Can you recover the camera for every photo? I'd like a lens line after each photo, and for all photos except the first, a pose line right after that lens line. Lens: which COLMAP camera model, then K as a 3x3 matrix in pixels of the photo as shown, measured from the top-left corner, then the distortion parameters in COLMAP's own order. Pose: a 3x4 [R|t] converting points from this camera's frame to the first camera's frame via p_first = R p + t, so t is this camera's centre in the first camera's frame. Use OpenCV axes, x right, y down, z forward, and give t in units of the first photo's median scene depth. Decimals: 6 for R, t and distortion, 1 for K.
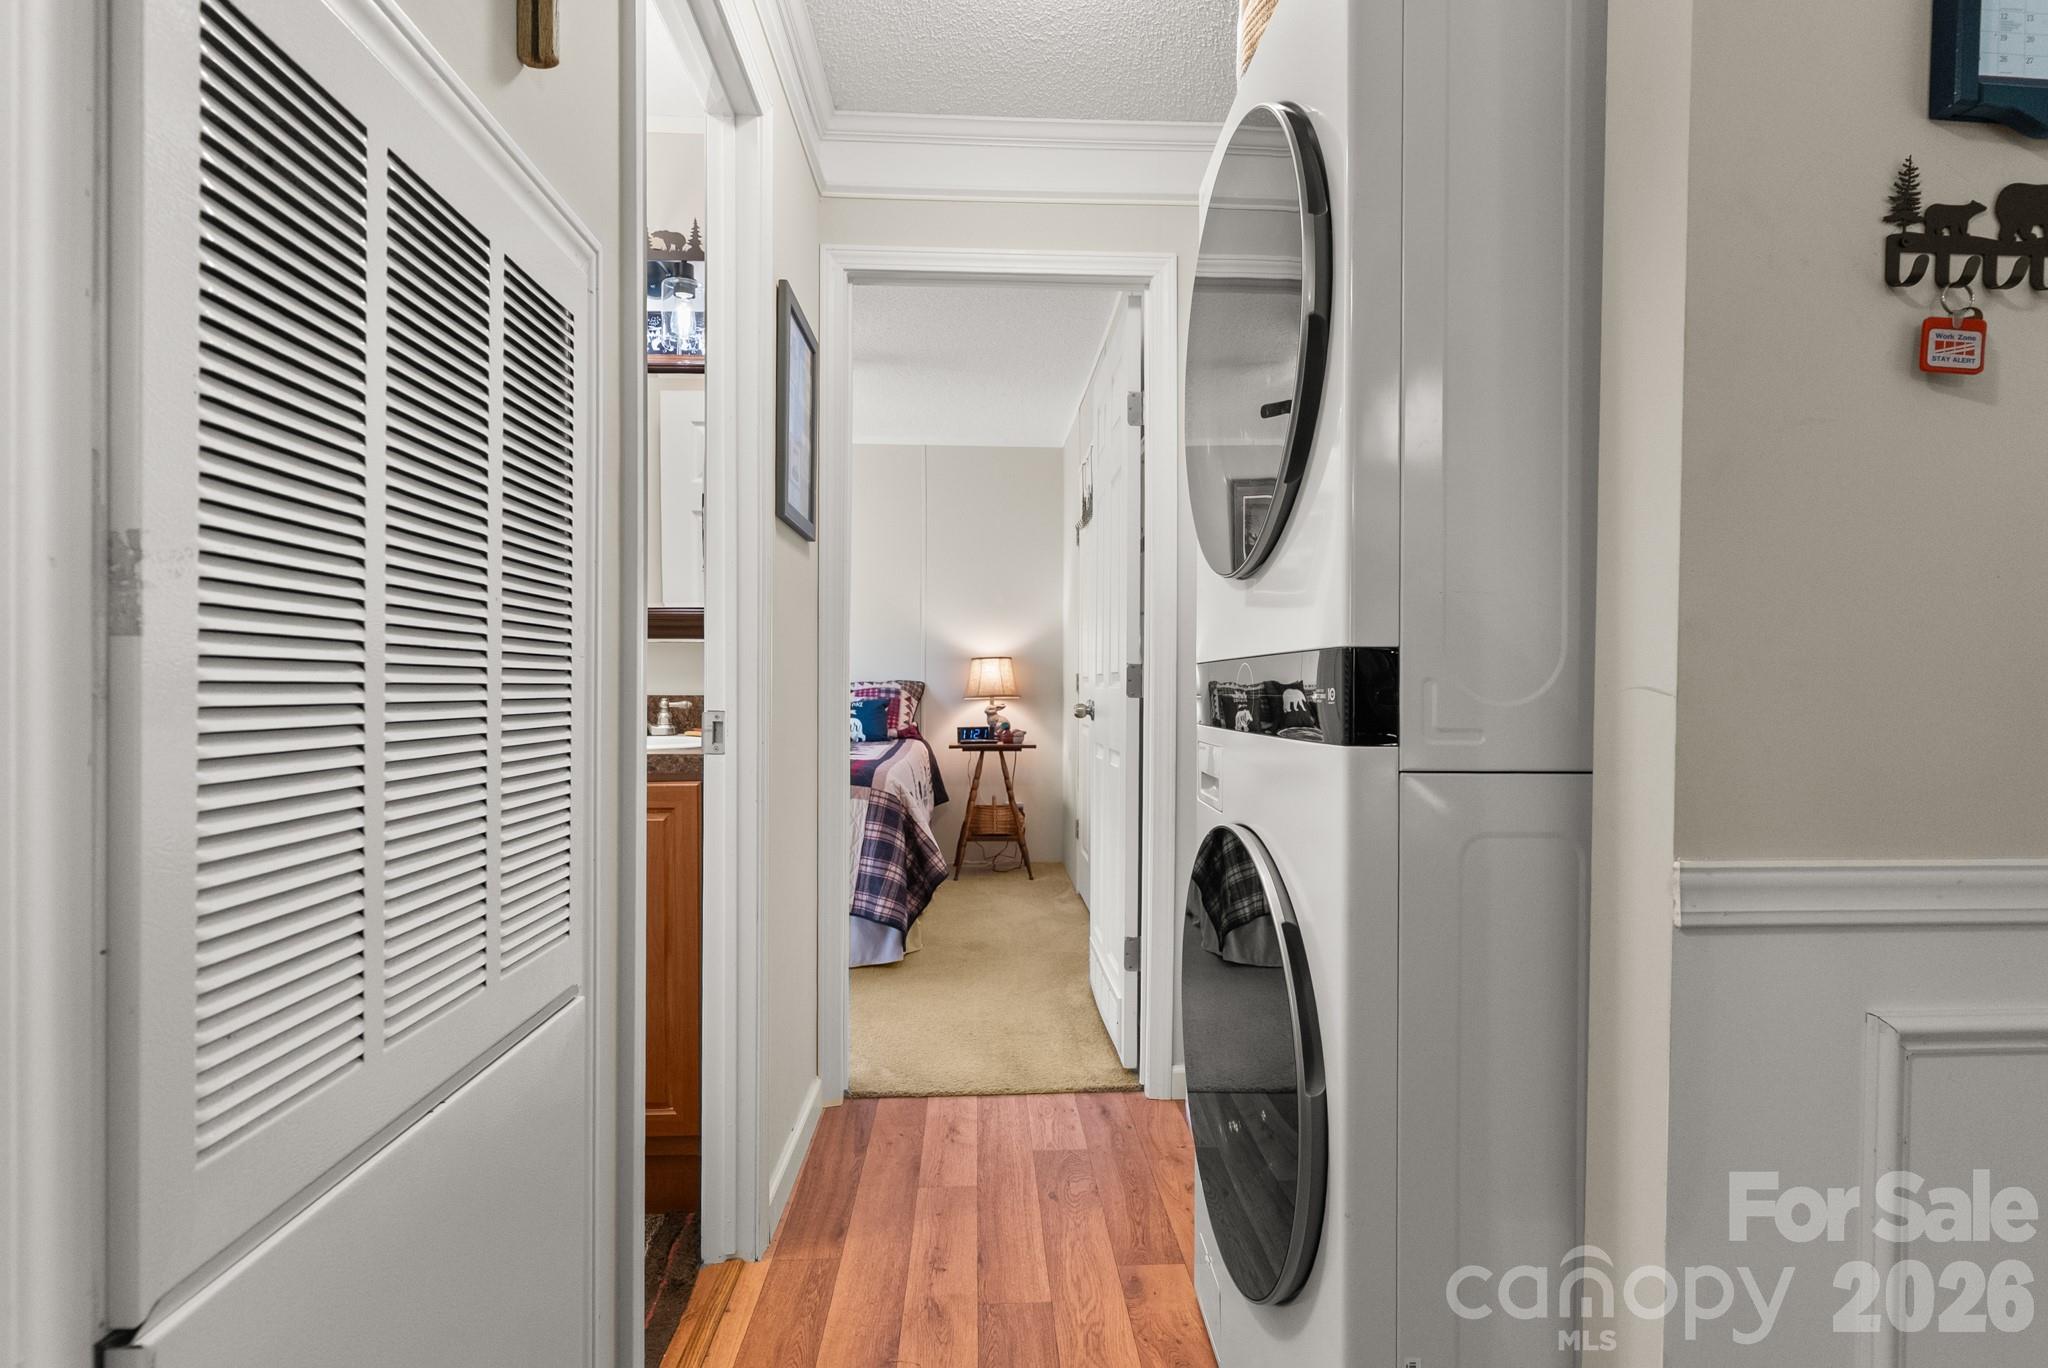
lens RADIAL K [[981.7, 0, 1025.4], [0, 981.7, 690.4], [0, 0, 1]] dist [-0.001199, 0.000331]
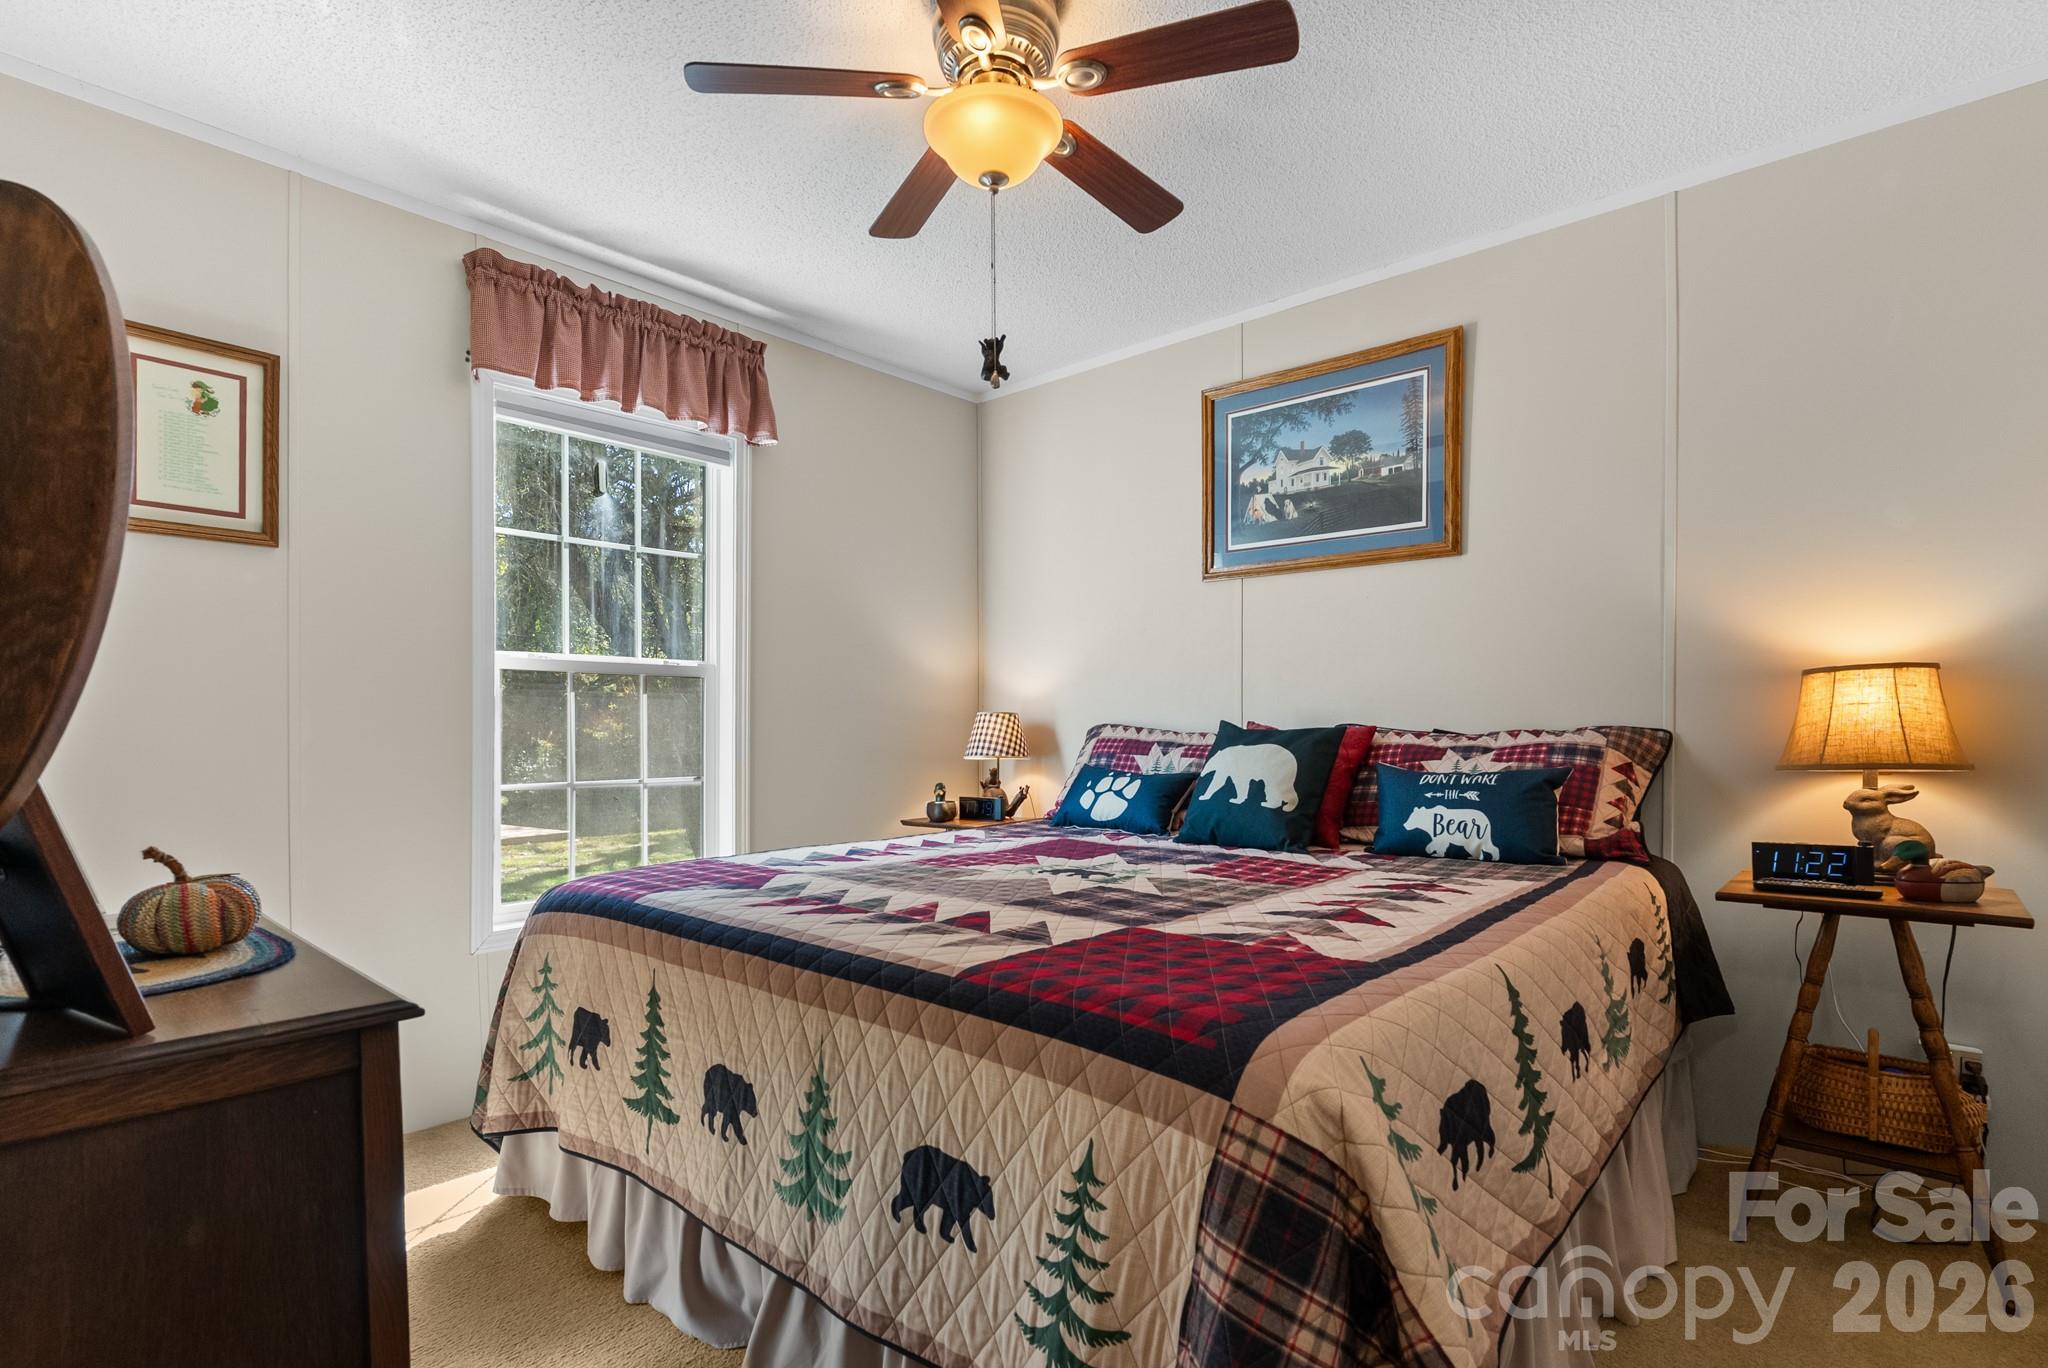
lens RADIAL K [[981.7, 0, 1036.0], [0, 981.7, 744.5], [0, 0, 1]] dist [-0.001199, 0.000331]
pose [[0.712635, 0.006072, -0.701509, 0.002301], [-0.001048, 0.999971, 0.007592, -0.005214], [0.701534, -0.004675, 0.712620, 0.508080]]
